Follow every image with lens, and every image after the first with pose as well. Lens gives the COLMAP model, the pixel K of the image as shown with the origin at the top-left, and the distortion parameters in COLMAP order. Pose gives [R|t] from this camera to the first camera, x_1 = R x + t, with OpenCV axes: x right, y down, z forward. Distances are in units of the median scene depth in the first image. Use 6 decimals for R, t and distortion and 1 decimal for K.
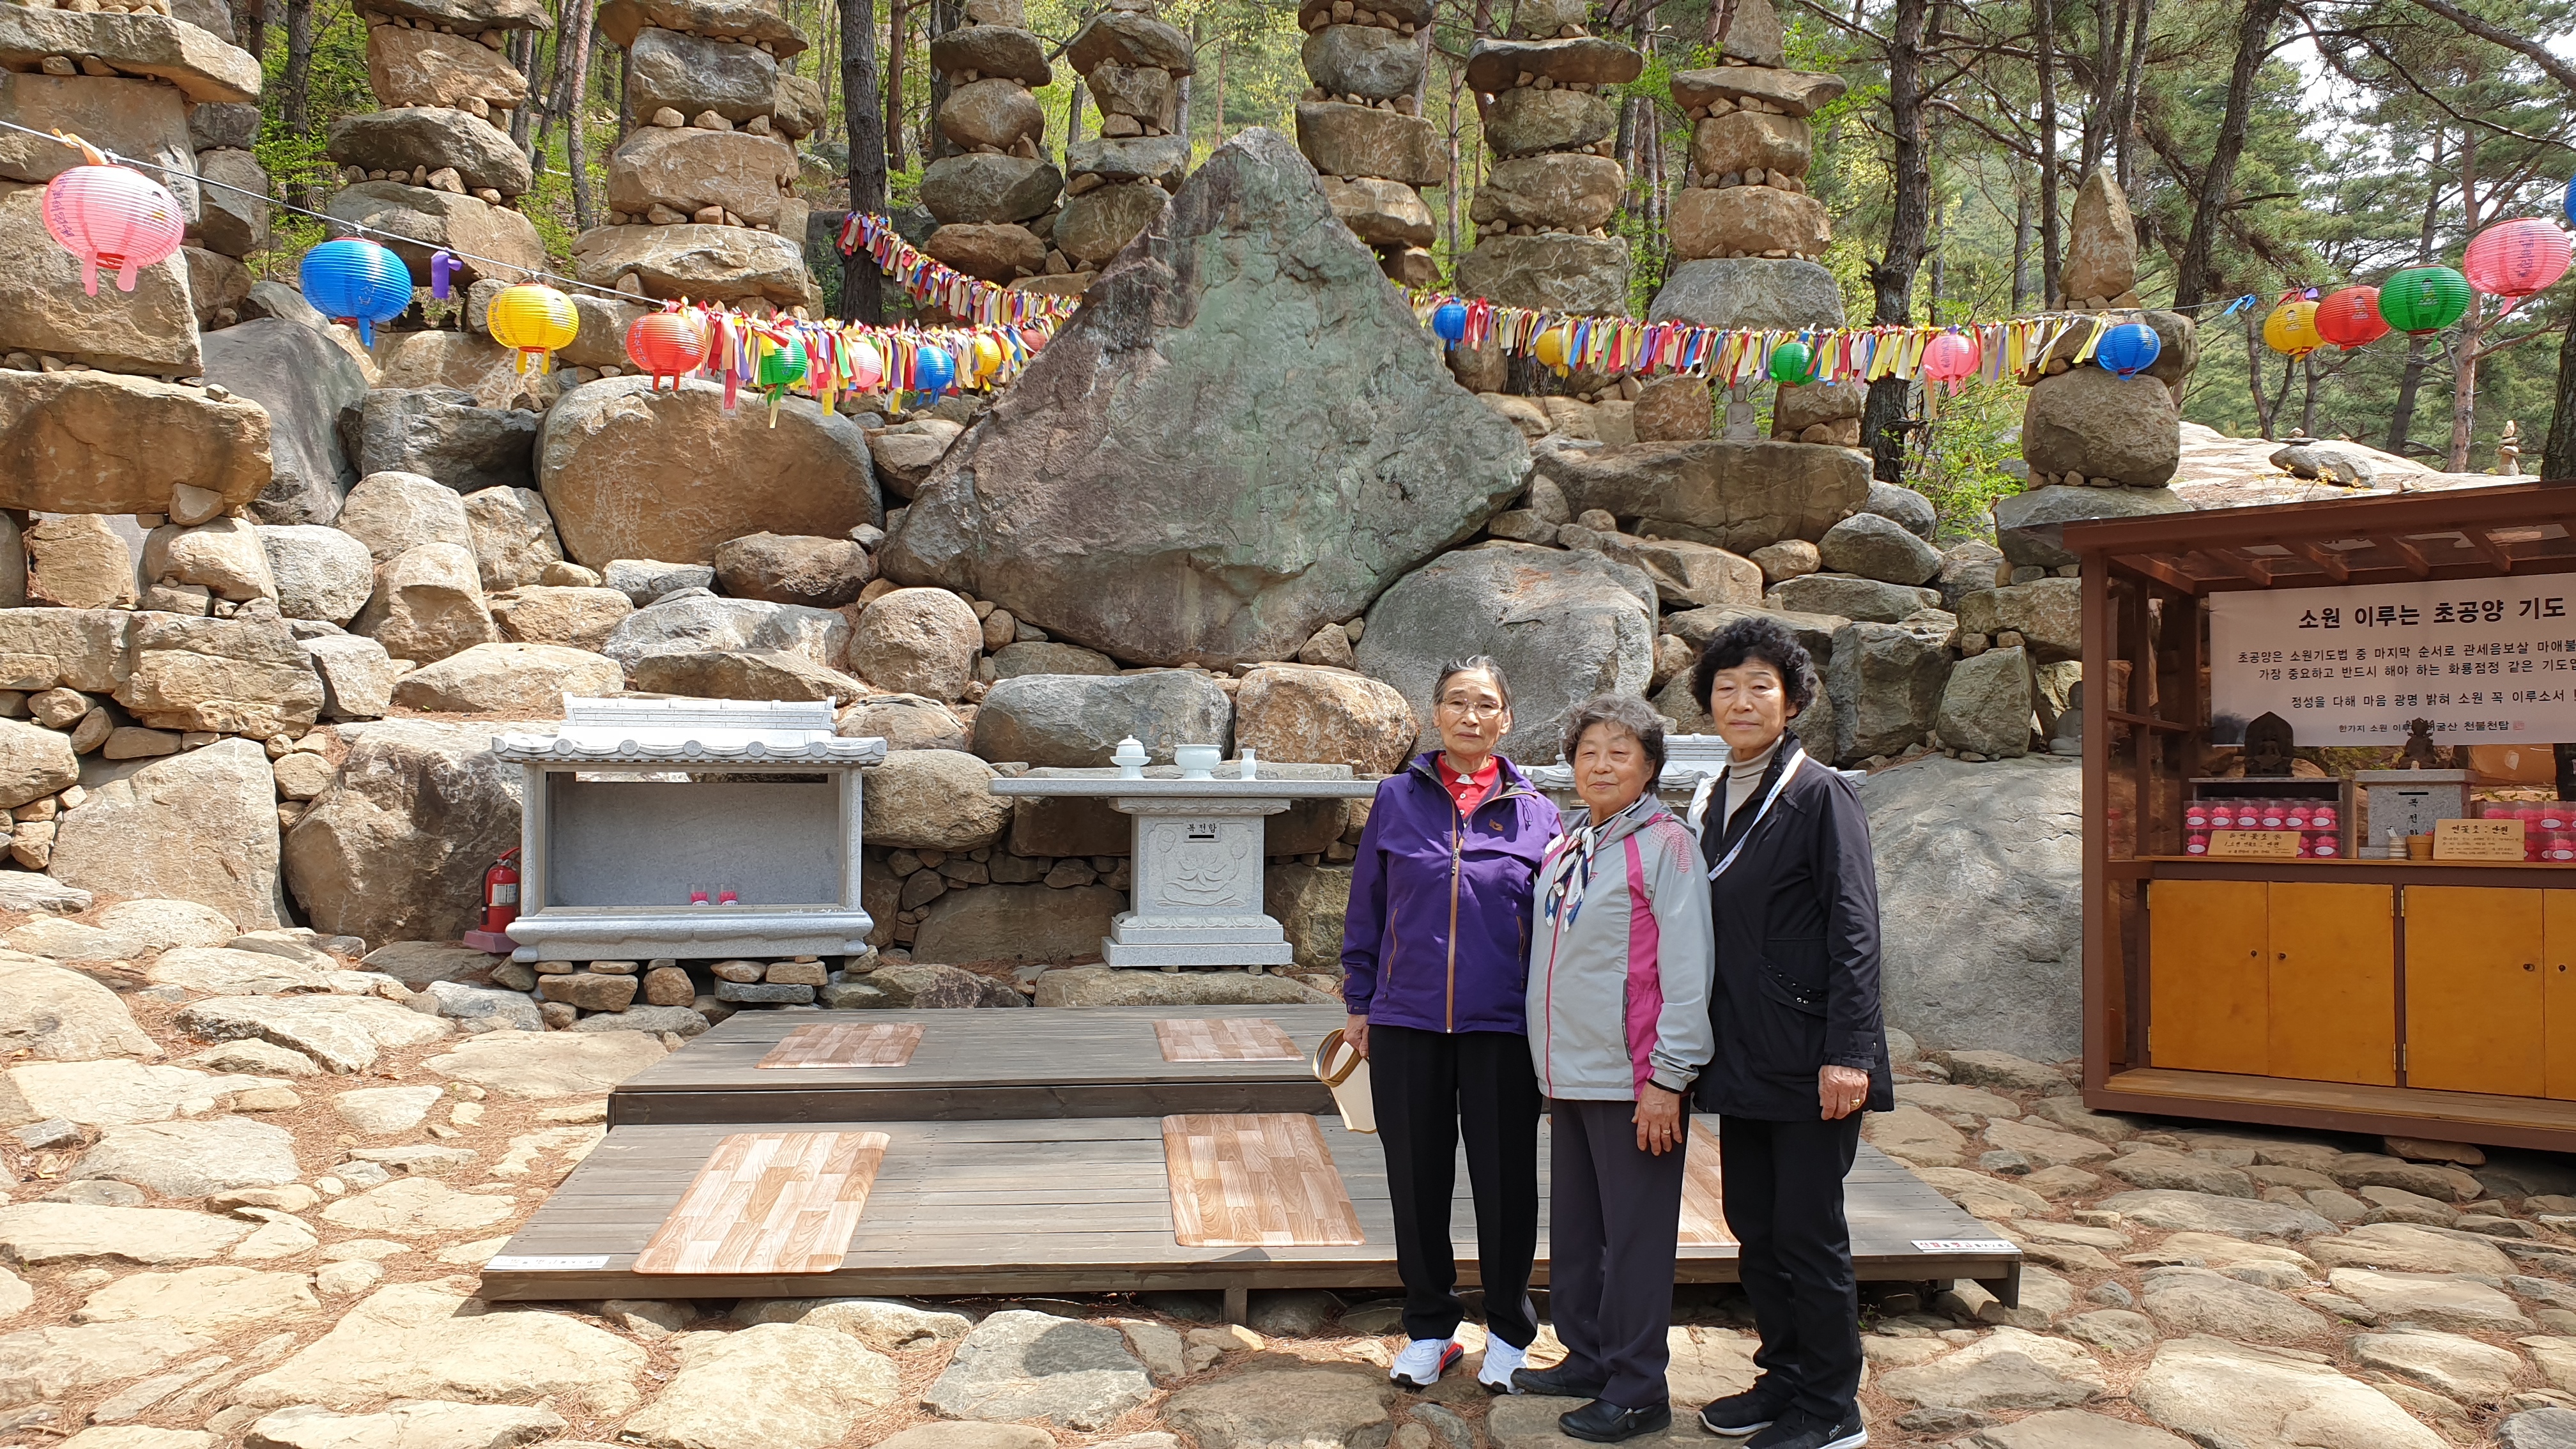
lens RADIAL K [[1979.3, 0, 1303.1], [0, 1979.3, 746.4], [0, 0, 1]] dist [0.017609, -0.008054]
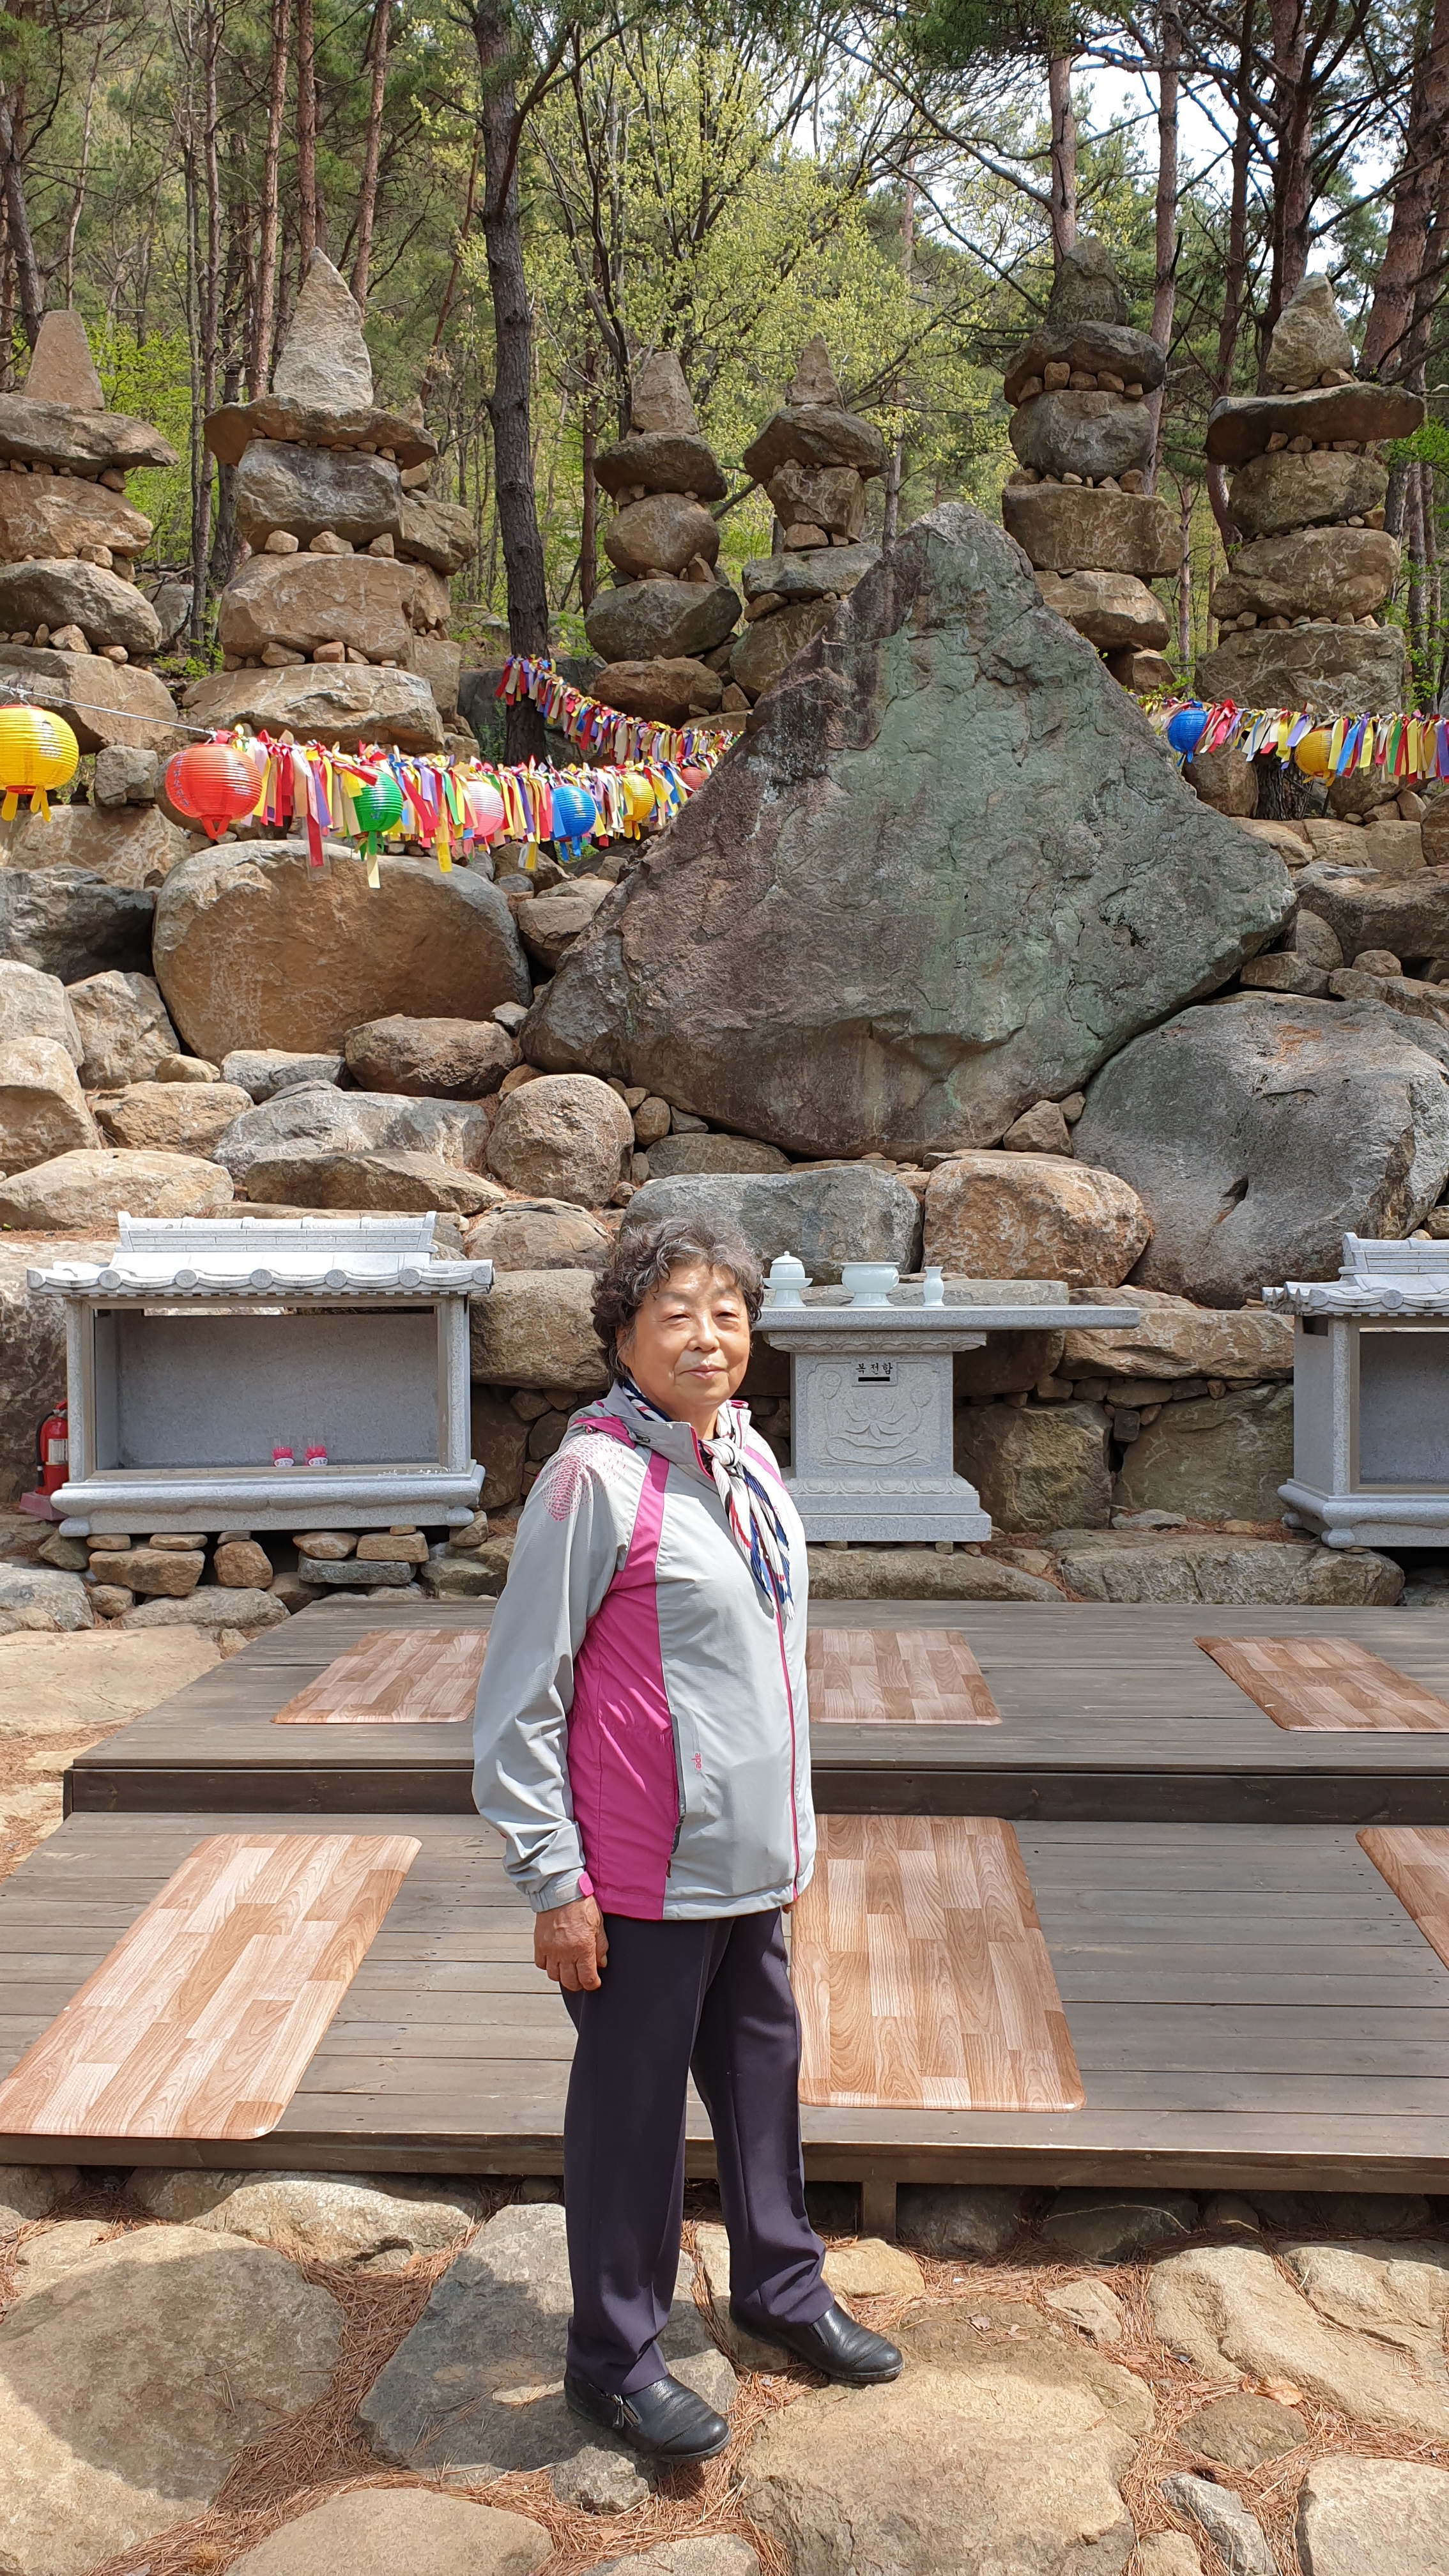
lens RADIAL K [[1979.3, 0, 740.9], [0, 1979.3, 1352.3], [0, 0, 1]] dist [0.017609, -0.008054]
pose [[0.989683, -0.007372, -0.143087, 0.005579], [0.016758, 0.997777, 0.064504, -0.012119], [0.142293, -0.066236, 0.987606, 0.139660]]
